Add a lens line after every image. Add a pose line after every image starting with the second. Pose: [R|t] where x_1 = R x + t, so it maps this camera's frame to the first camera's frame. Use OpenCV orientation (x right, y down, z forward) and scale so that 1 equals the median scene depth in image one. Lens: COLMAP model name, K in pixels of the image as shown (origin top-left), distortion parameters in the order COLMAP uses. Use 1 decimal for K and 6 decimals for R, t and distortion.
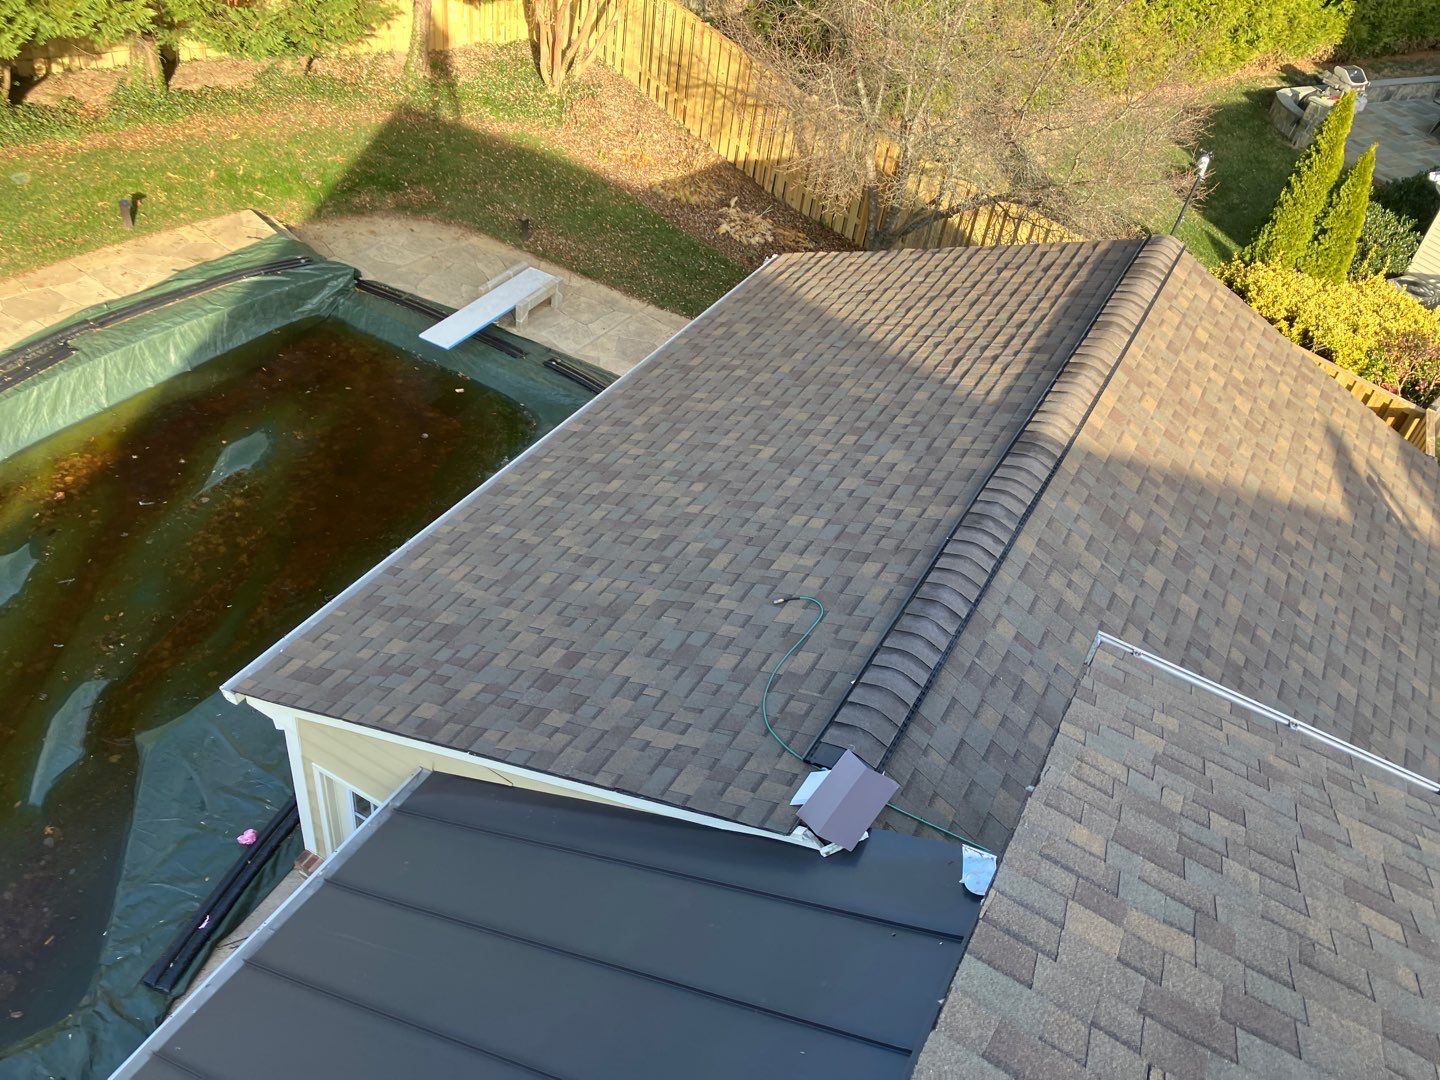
lens RADIAL K [[1041.3, 0, 720.0], [0, 1041.3, 540.0], [0, 0, 1]] dist [-0.001231, -0.003869]
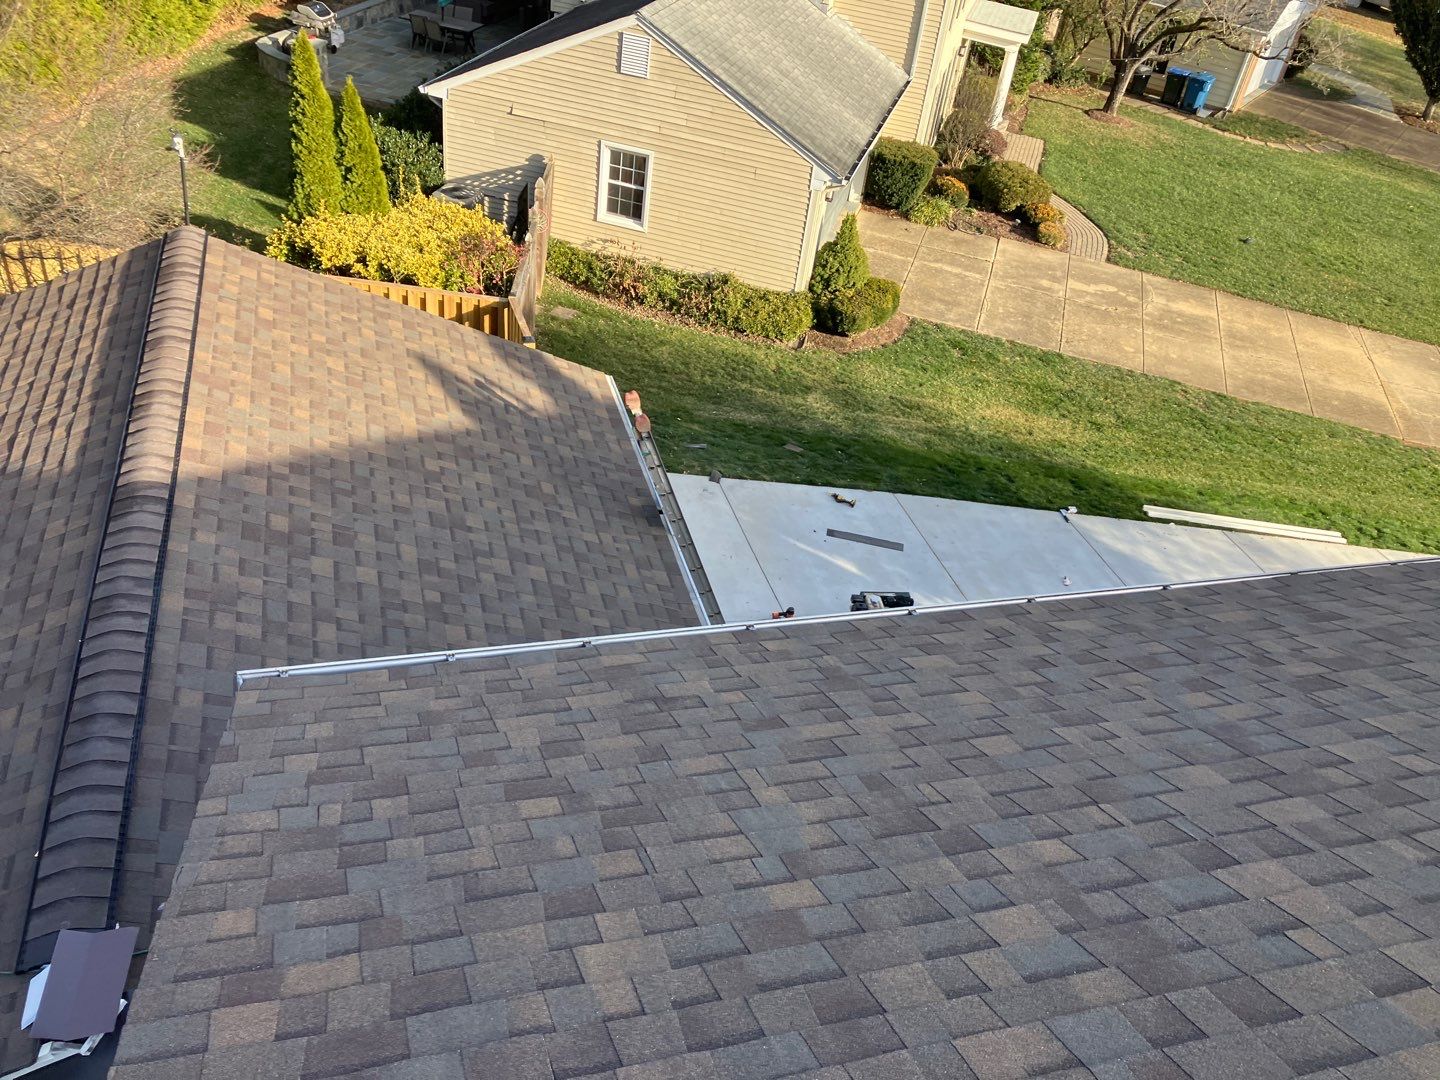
lens RADIAL K [[1041.3, 0, 720.0], [0, 1041.3, 540.0], [0, 0, 1]] dist [-0.001231, -0.003869]
pose [[0.730248, -0.464496, 0.500981, 0.183861], [0.440520, 0.880642, 0.174390, 0.007048], [-0.522188, 0.093344, 0.847706, -0.027301]]
